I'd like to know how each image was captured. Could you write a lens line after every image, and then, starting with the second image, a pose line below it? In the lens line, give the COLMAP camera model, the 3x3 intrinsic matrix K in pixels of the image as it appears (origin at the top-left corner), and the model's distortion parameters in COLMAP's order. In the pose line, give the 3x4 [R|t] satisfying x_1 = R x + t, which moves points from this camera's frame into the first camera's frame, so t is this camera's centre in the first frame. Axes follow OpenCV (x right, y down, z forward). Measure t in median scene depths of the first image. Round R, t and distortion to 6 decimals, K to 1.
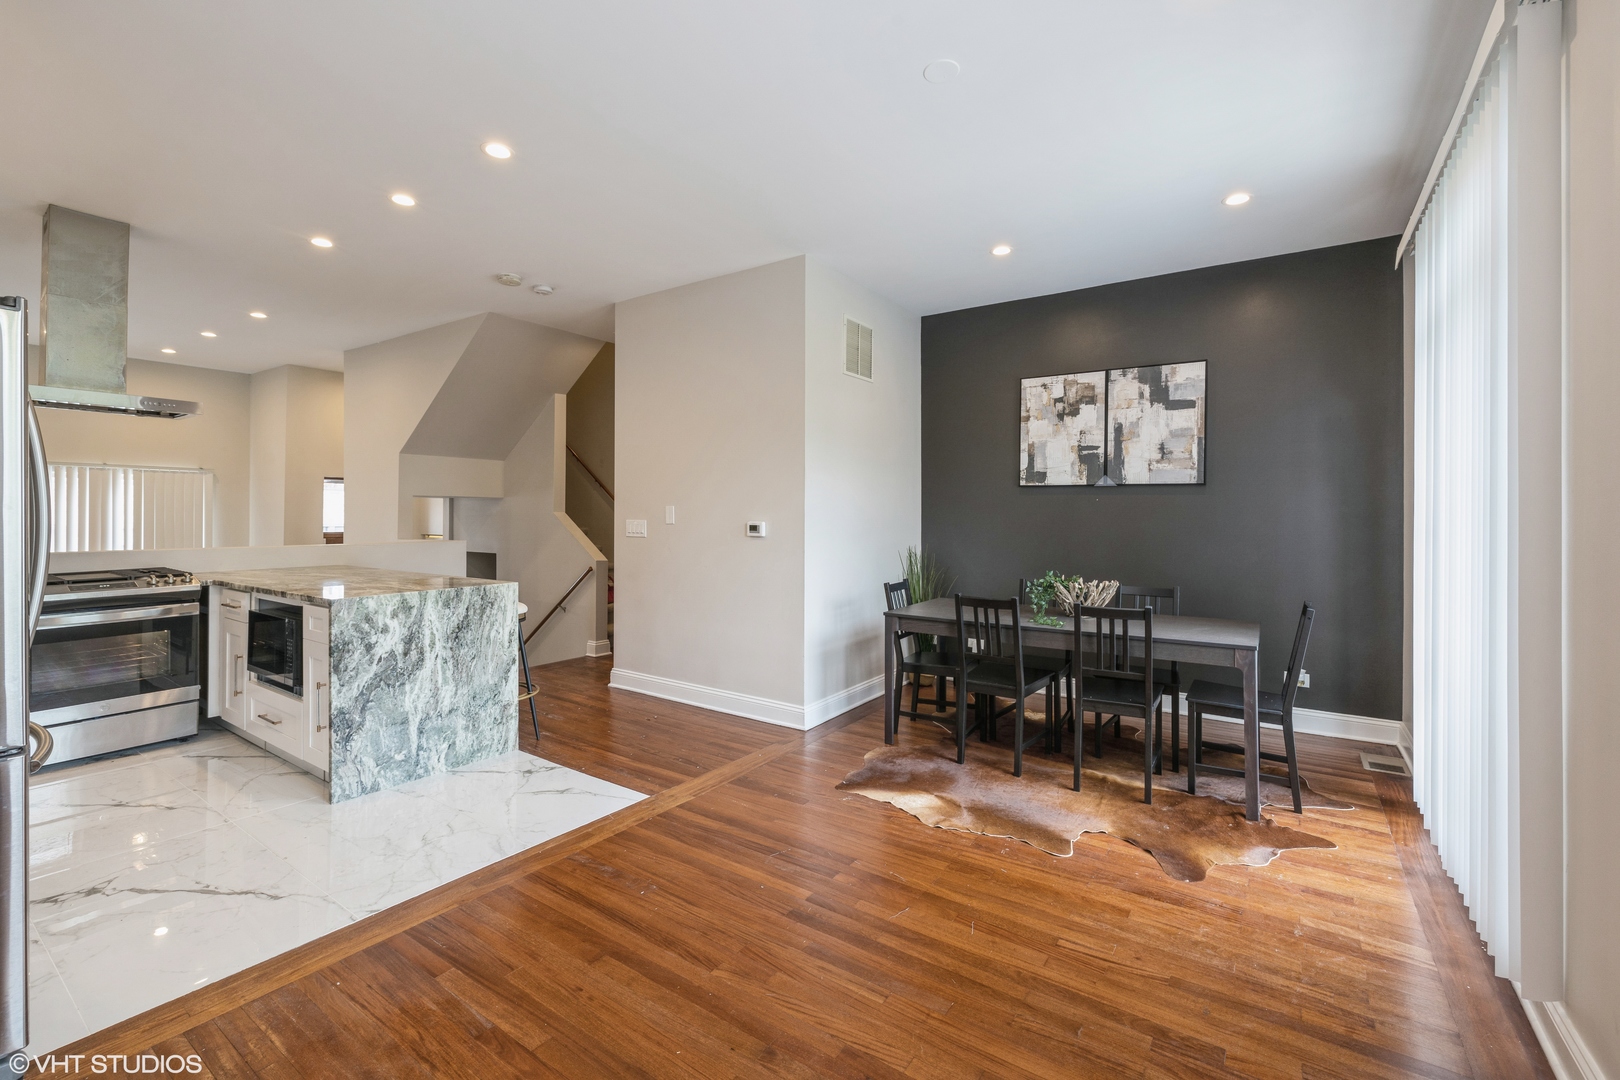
lens RADIAL K [[685.6, 0, 810.2], [0, 685.6, 512.1], [0, 0, 1]] dist [0.000176, 0.000700]
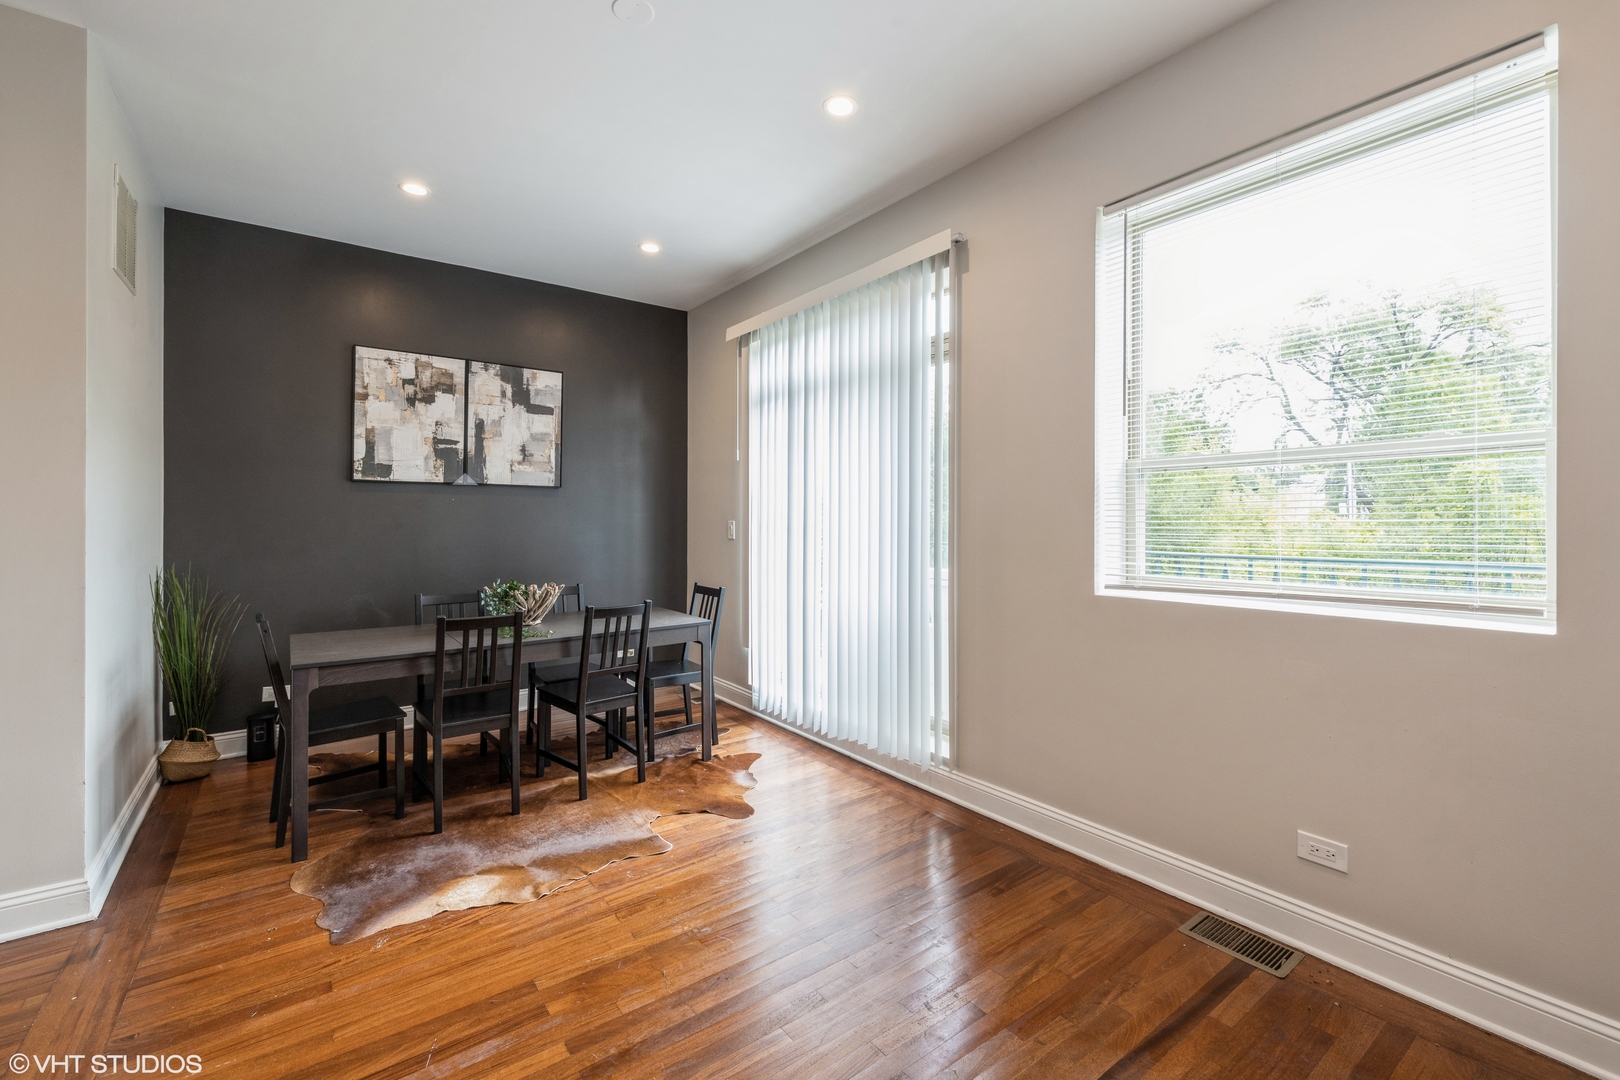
lens RADIAL K [[685.6, 0, 812.2], [0, 685.6, 515.3], [0, 0, 1]] dist [0.000176, 0.000700]
pose [[0.323077, -0.000478, 0.946373, -0.308014], [-0.000922, 0.999999, 0.000819, 0.001734], [-0.946372, -0.001137, 0.323076, 0.273285]]
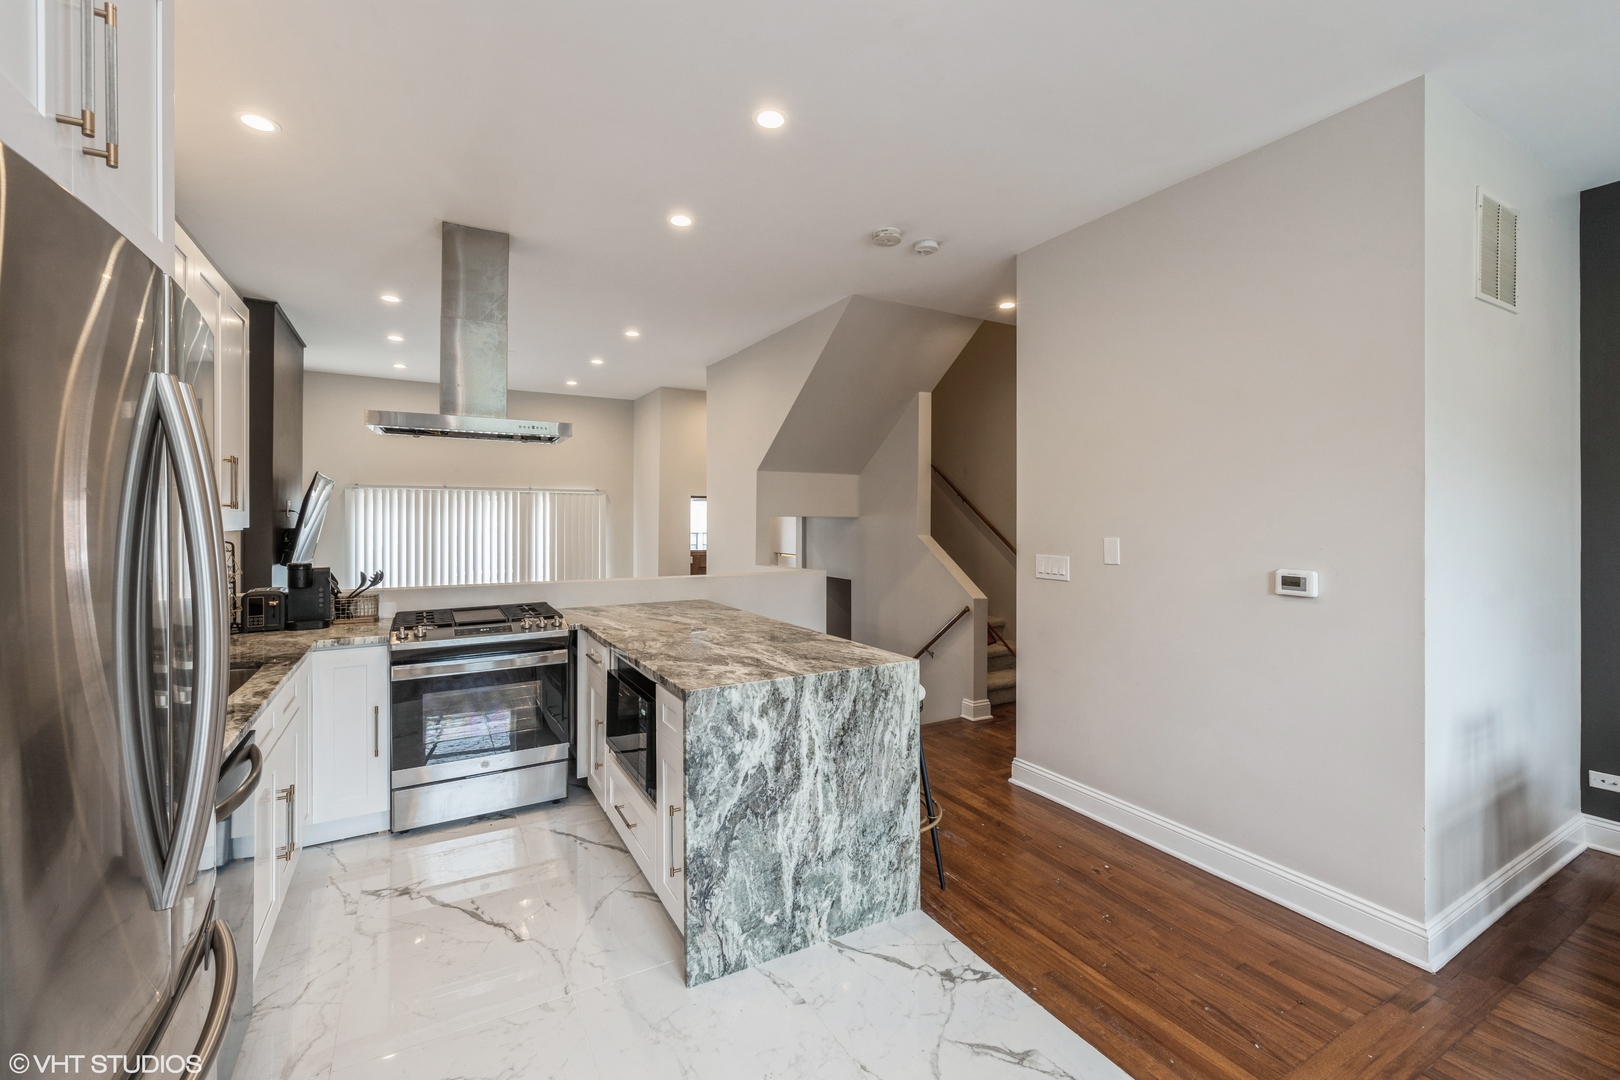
lens RADIAL K [[685.6, 0, 812.4], [0, 685.6, 516.8], [0, 0, 1]] dist [0.000176, 0.000700]
pose [[0.901214, -0.003474, -0.433360, -0.191210], [0.003253, 0.999994, -0.001252, -0.031328], [0.433362, -0.000282, 0.901220, 0.291641]]
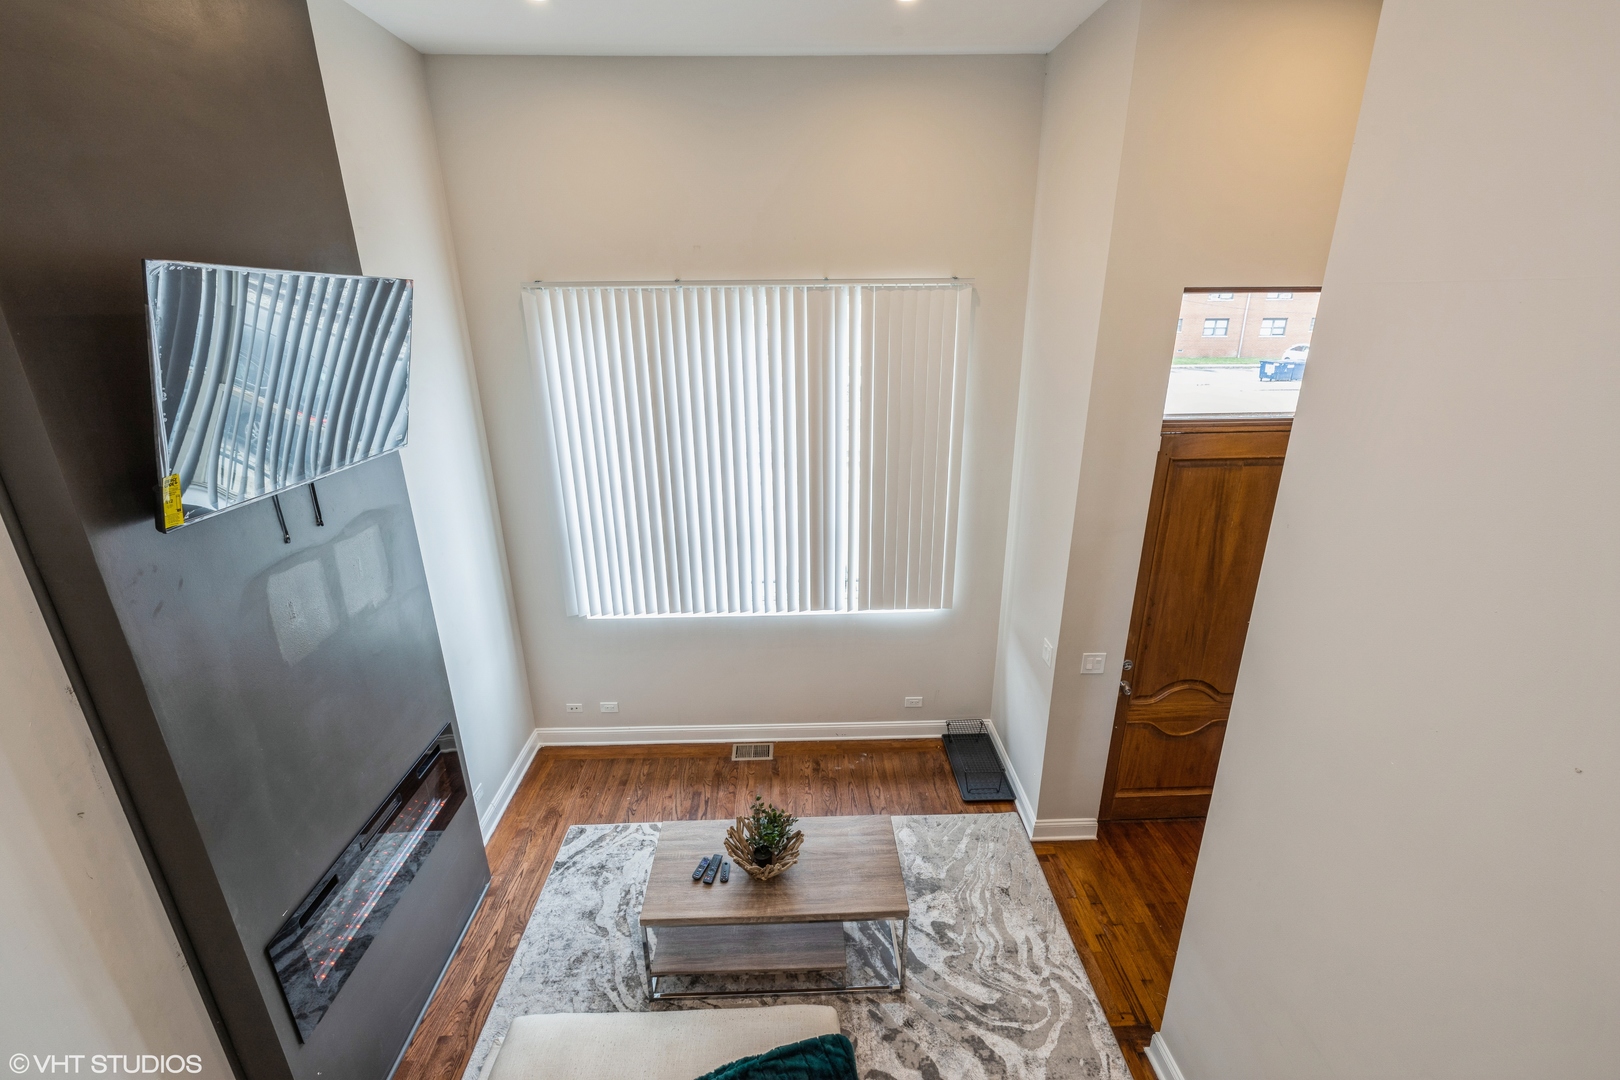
lens RADIAL K [[685.6, 0, 794.2], [0, 685.6, 528.7], [0, 0, 1]] dist [0.000176, 0.000700]
pose [[0.590226, 0.243560, -0.769618, -0.867872], [0.016895, 0.949460, 0.313432, -0.081301], [0.807061, -0.197999, 0.556281, 0.971555]]
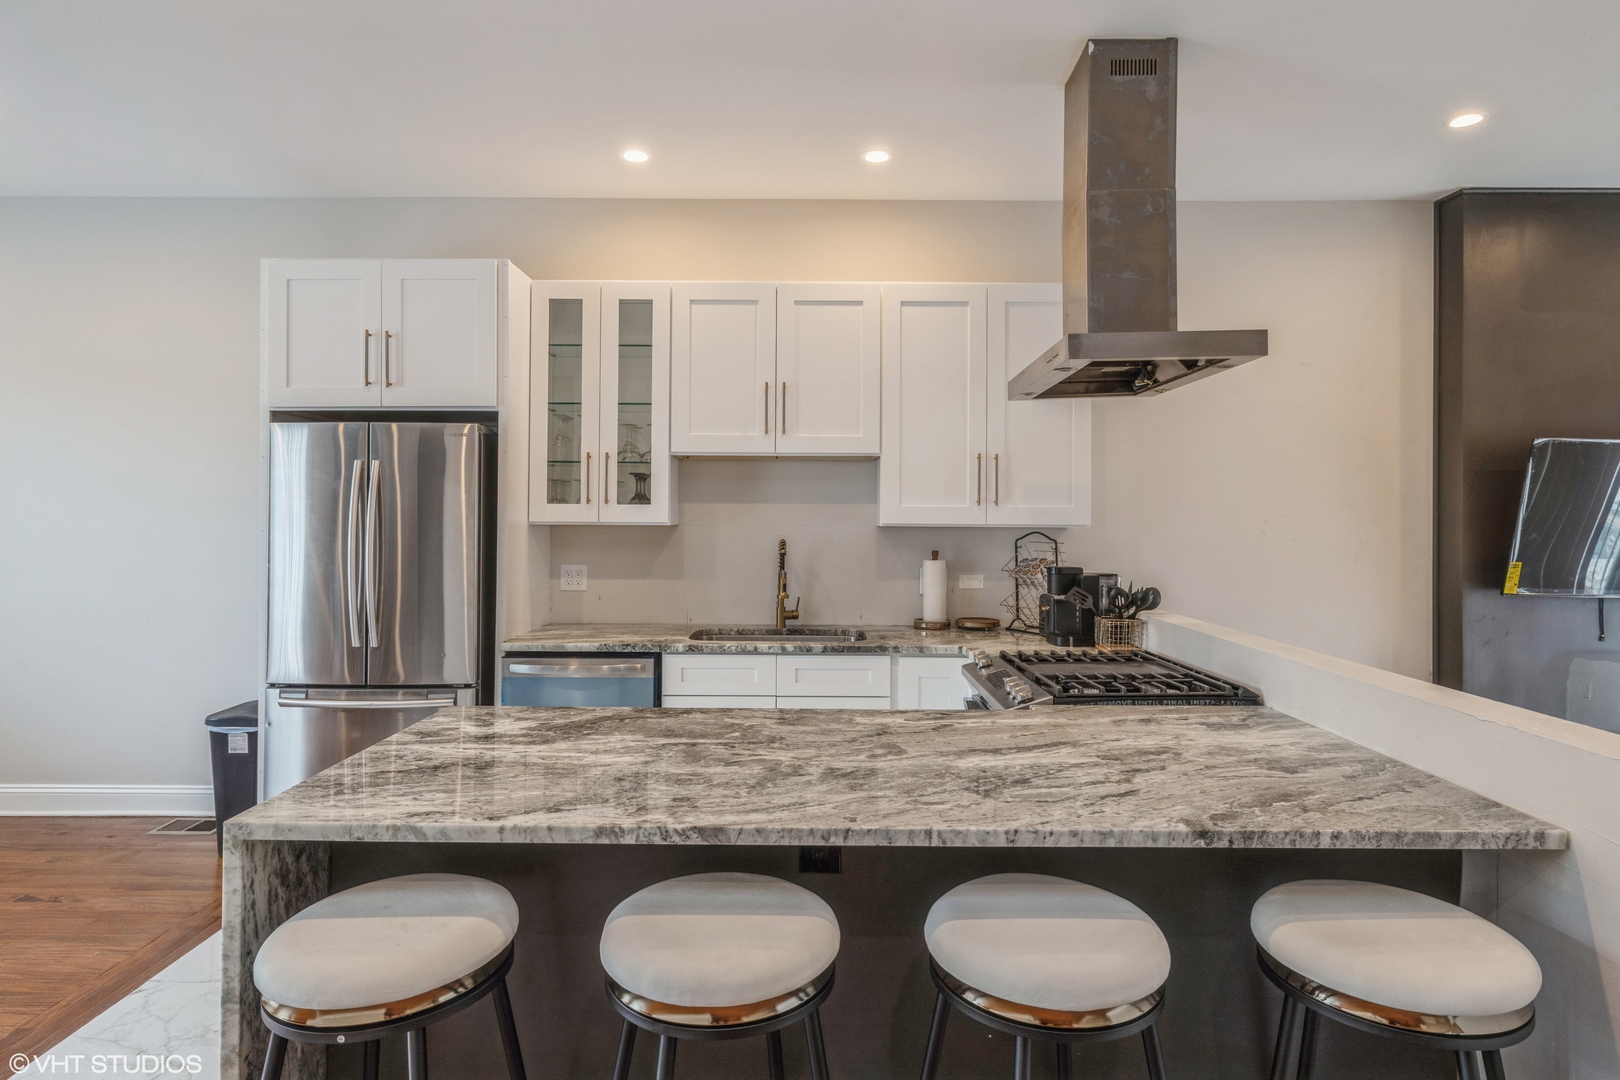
lens RADIAL K [[874.4, 0, 800.9], [0, 874.4, 497.9], [0, 0, 1]] dist [0.004026, 0.001202]
pose [[-0.823704, -0.019689, -0.566678, -0.342599], [-0.007368, 0.999684, -0.024024, -0.026646], [0.566972, -0.015613, -0.823589, 1.218944]]
